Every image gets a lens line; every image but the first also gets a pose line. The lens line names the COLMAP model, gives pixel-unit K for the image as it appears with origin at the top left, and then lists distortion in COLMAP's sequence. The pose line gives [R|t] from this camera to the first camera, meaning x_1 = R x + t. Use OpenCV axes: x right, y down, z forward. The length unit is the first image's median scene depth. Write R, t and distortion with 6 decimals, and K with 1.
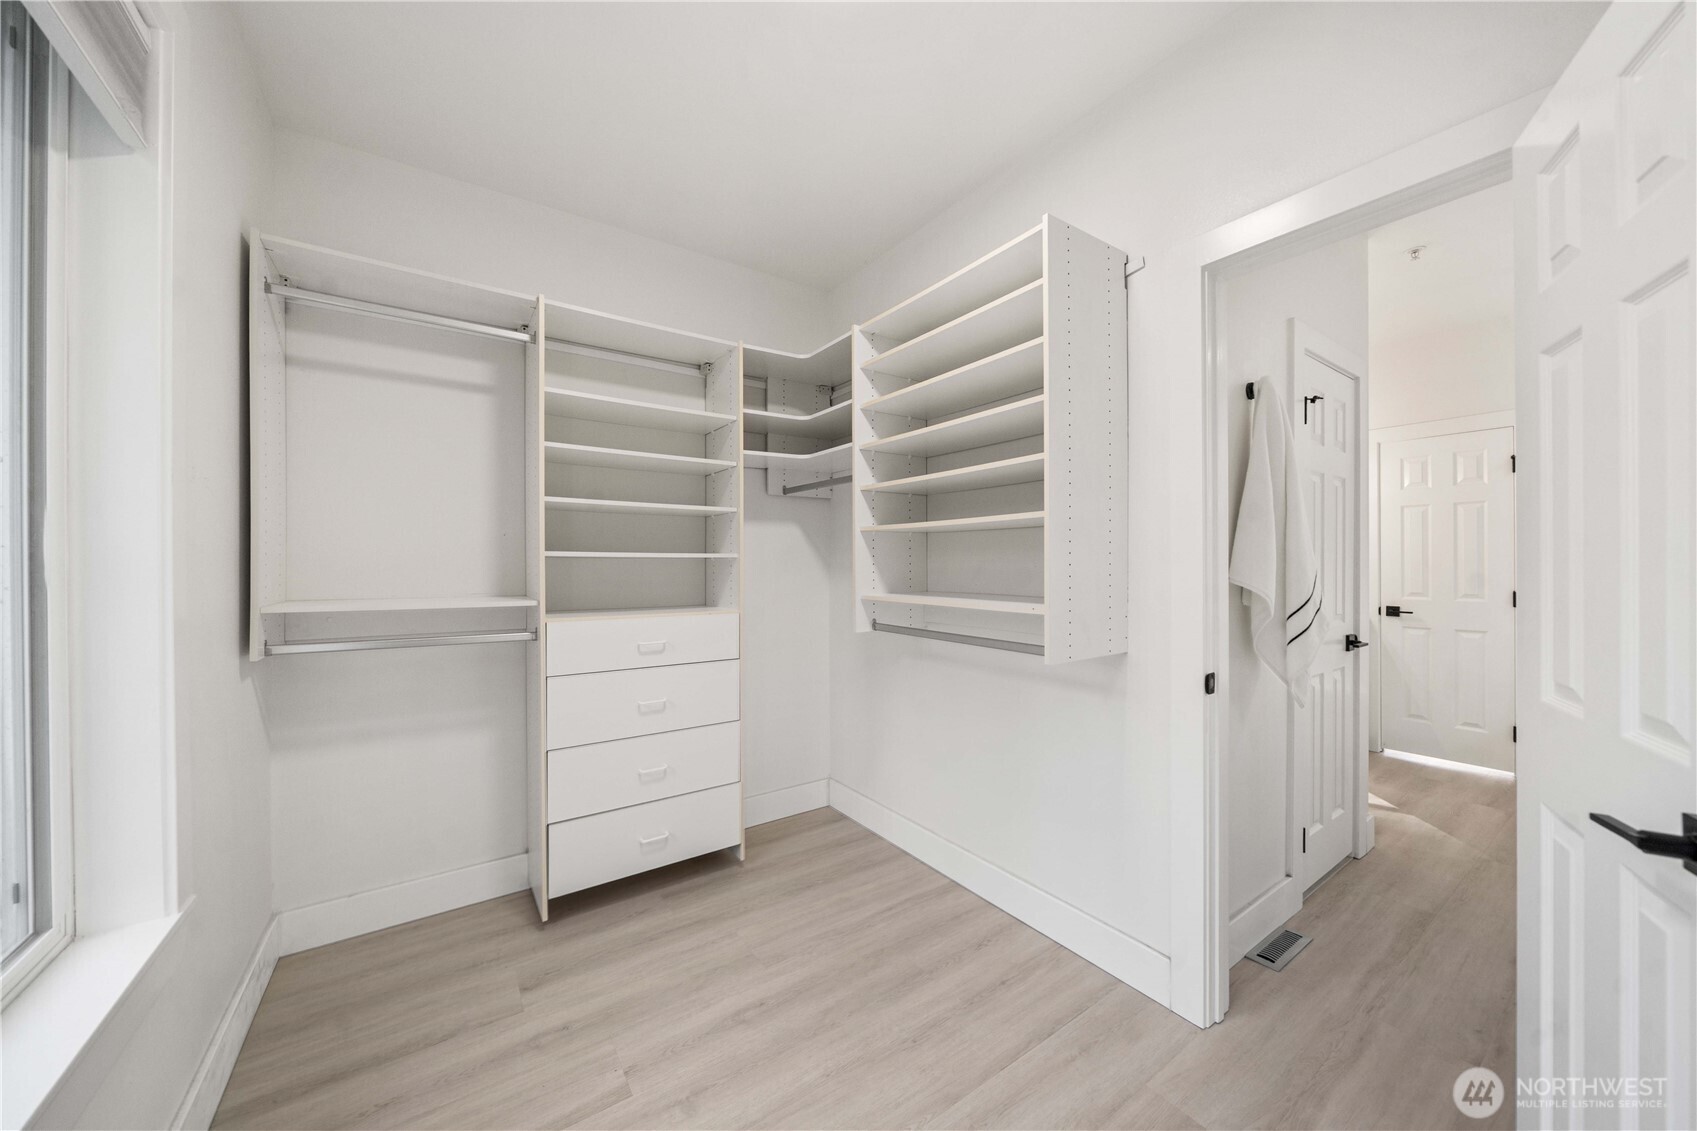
lens RADIAL K [[594.9, 0, 849.4], [0, 594.9, 561.8], [0, 0, 1]] dist [-0.000111, -0.000005]
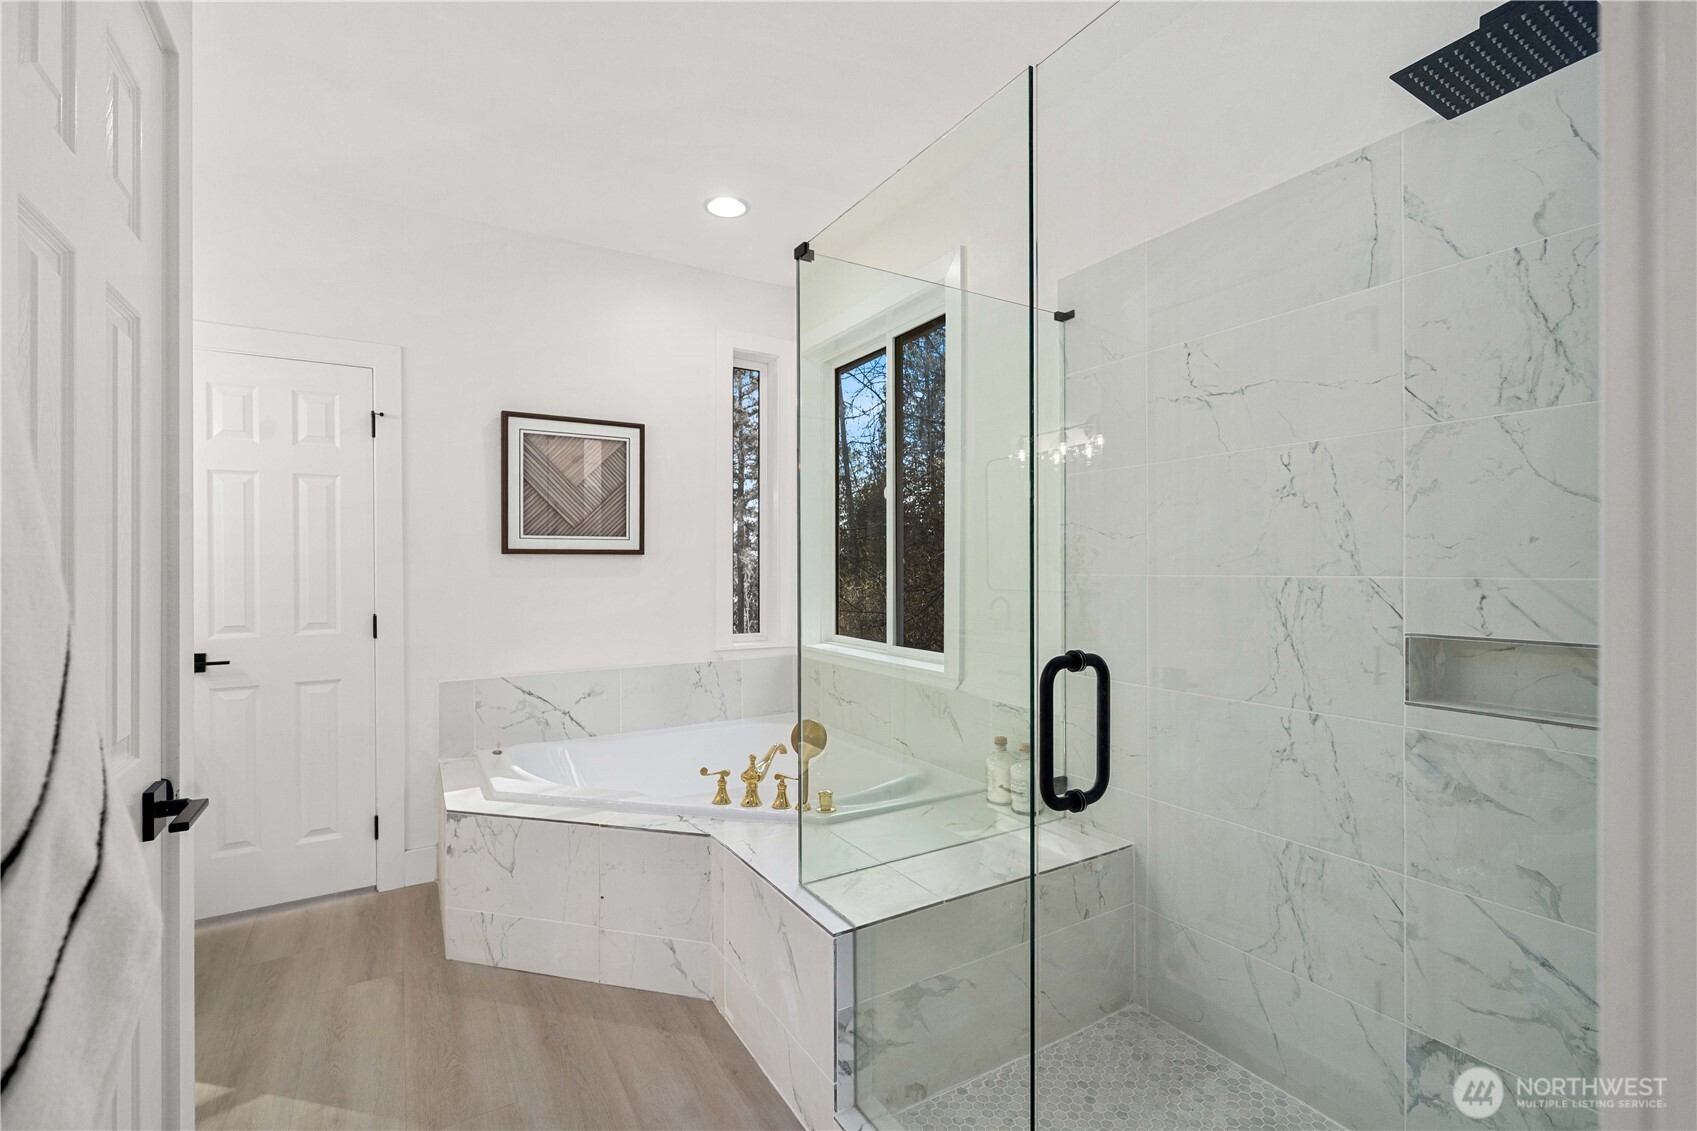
lens RADIAL K [[747.0, 0, 850.2], [0, 747.0, 563.2], [0, 0, 1]] dist [0.000710, 0.000025]
pose [[0.064173, -0.002552, 0.997936, 0.298191], [0.004336, 0.999988, 0.002278, -0.007532], [-0.997929, 0.004181, 0.064183, 0.391825]]
